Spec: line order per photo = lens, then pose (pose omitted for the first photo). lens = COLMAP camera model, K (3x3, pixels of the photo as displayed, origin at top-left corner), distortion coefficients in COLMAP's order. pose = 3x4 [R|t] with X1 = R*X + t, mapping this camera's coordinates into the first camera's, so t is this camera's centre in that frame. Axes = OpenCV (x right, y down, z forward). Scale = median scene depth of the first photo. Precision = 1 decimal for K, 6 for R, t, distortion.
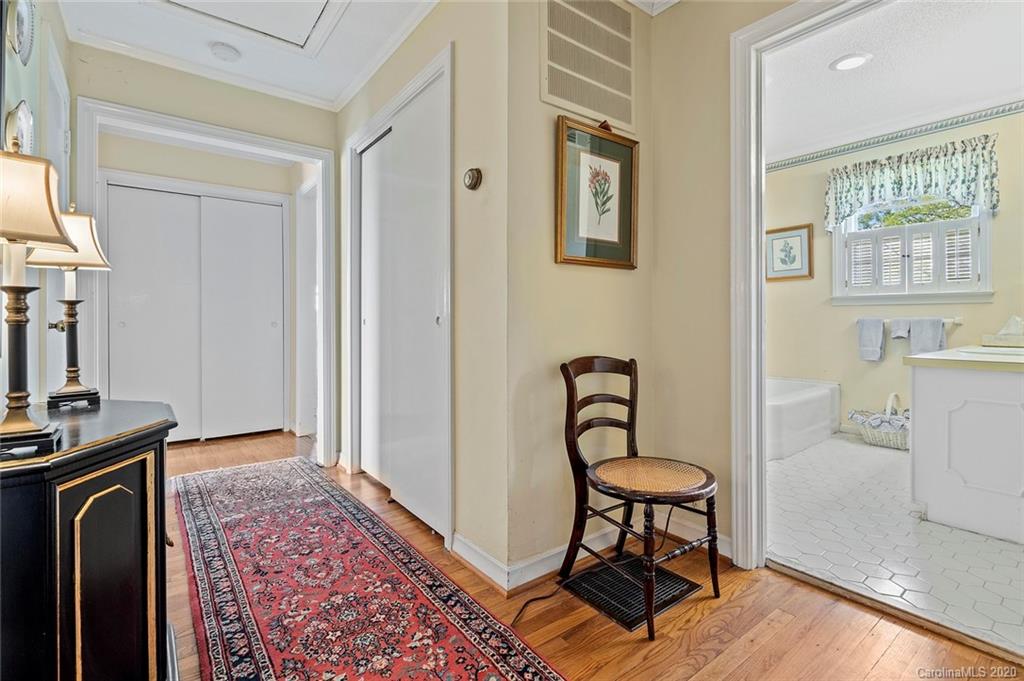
lens RADIAL K [[465.6, 0, 520.4], [0, 465.6, 318.9], [0, 0, 1]] dist [-0.002985, 0.000898]
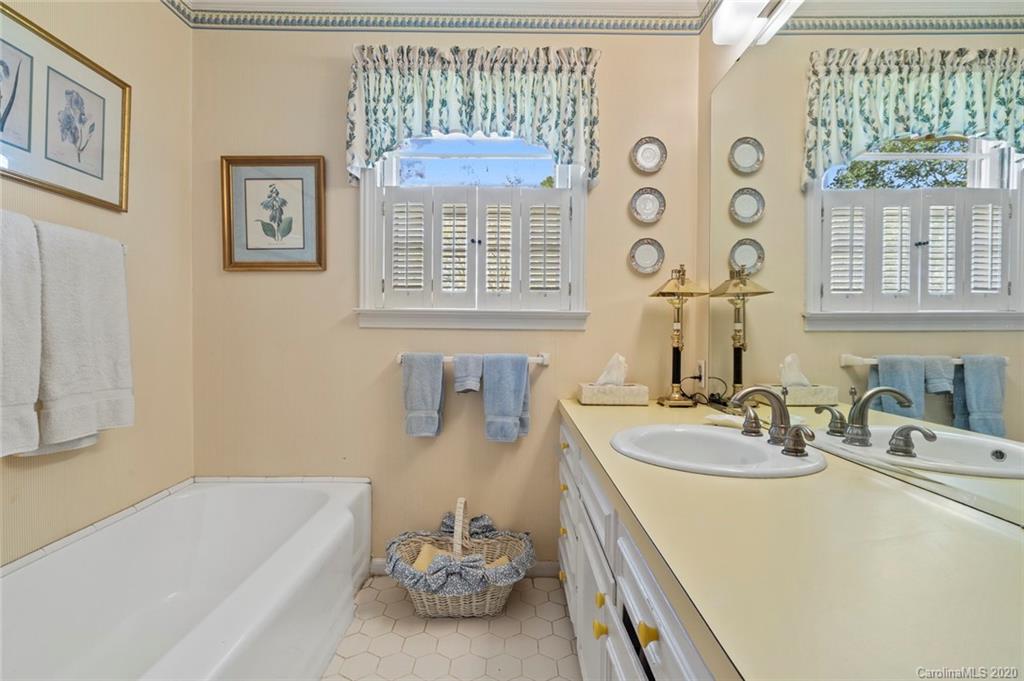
lens RADIAL K [[465.6, 0, 516.2], [0, 465.6, 336.5], [0, 0, 1]] dist [-0.002985, 0.000898]
pose [[0.609054, -0.003559, 0.793121, 0.420514], [-0.012422, 0.999824, 0.014026, -0.031067], [-0.793031, -0.018395, 0.608903, 0.625727]]
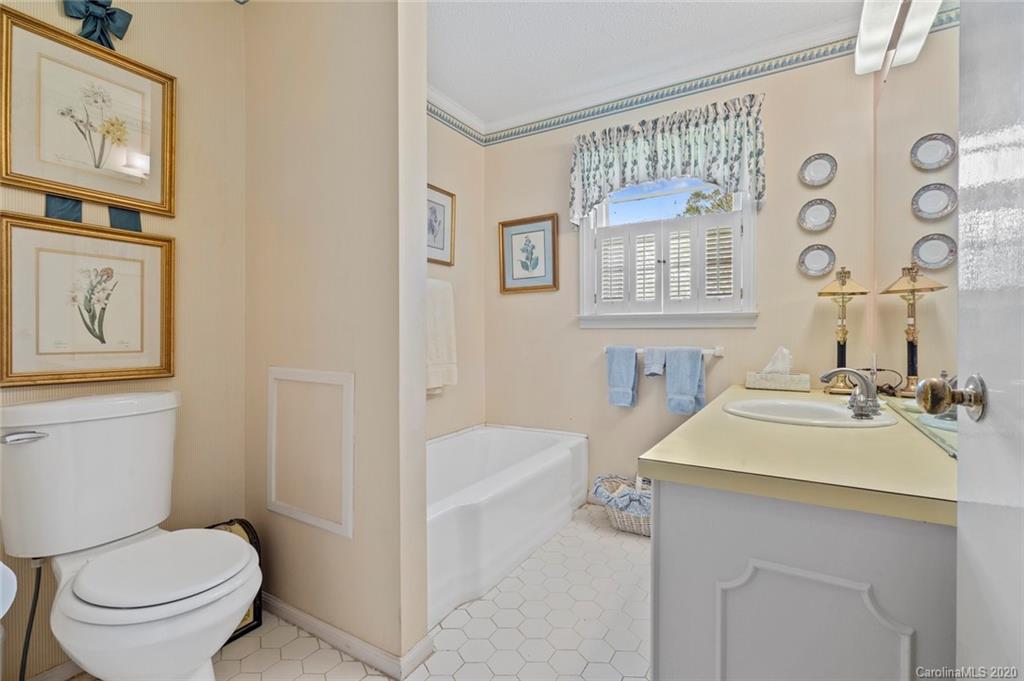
lens RADIAL K [[465.6, 0, 513.2], [0, 465.6, 337.3], [0, 0, 1]] dist [-0.002985, 0.000898]
pose [[0.934231, -0.002978, 0.356656, 0.354976], [-0.000679, 0.999948, 0.010127, -0.024363], [-0.356668, -0.009703, 0.934181, 0.404373]]
